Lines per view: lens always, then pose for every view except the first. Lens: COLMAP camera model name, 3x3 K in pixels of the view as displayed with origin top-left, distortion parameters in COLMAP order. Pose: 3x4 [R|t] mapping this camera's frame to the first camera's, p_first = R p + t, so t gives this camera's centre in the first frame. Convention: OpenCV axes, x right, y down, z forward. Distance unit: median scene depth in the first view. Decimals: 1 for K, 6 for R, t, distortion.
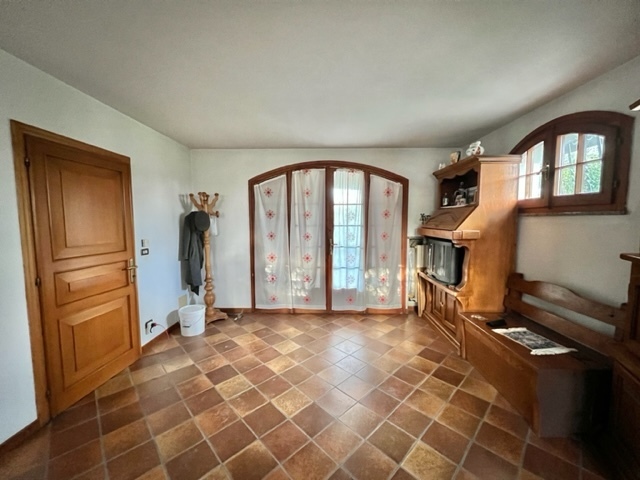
lens RADIAL K [[252.7, 0, 322.2], [0, 252.7, 240.8], [0, 0, 1]] dist [-0.001271, -0.000161]
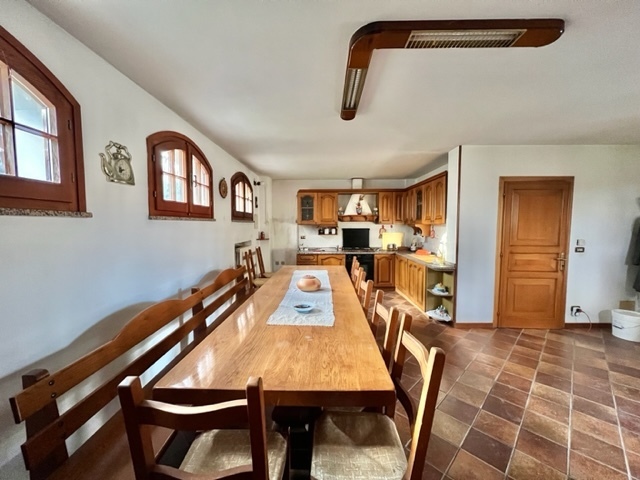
lens RADIAL K [[252.7, 0, 322.3], [0, 252.7, 240.5], [0, 0, 1]] dist [-0.001271, -0.000161]
pose [[-0.000382, 0.061403, -0.998113, 0.589706], [-0.082580, 0.994702, 0.061225, 0.030109], [0.996584, 0.082447, 0.004691, -0.291746]]
